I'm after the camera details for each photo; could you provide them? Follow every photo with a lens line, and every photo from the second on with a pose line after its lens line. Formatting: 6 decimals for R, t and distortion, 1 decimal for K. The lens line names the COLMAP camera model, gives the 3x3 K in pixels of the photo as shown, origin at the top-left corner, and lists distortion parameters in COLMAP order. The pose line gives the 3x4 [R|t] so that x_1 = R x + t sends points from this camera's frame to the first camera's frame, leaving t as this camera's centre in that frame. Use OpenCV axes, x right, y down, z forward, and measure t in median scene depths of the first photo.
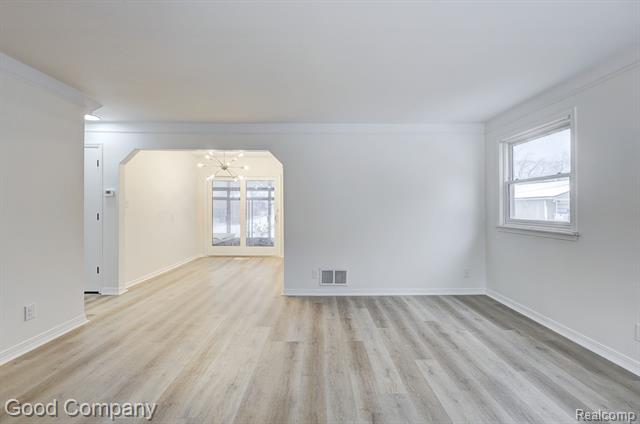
lens RADIAL K [[269.8, 0, 321.3], [0, 269.8, 205.5], [0, 0, 1]] dist [0.000696, -0.000005]
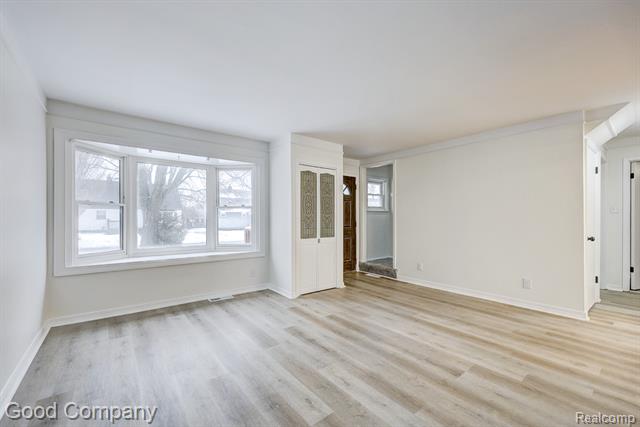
lens RADIAL K [[264.7, 0, 311.6], [0, 264.7, 214.1], [0, 0, 1]] dist [-0.001015, -0.000048]
pose [[-0.800192, -0.014168, -0.599577, 0.686065], [-0.001421, 0.999763, -0.021728, 0.033221], [0.599743, -0.016535, -0.800022, 1.269748]]
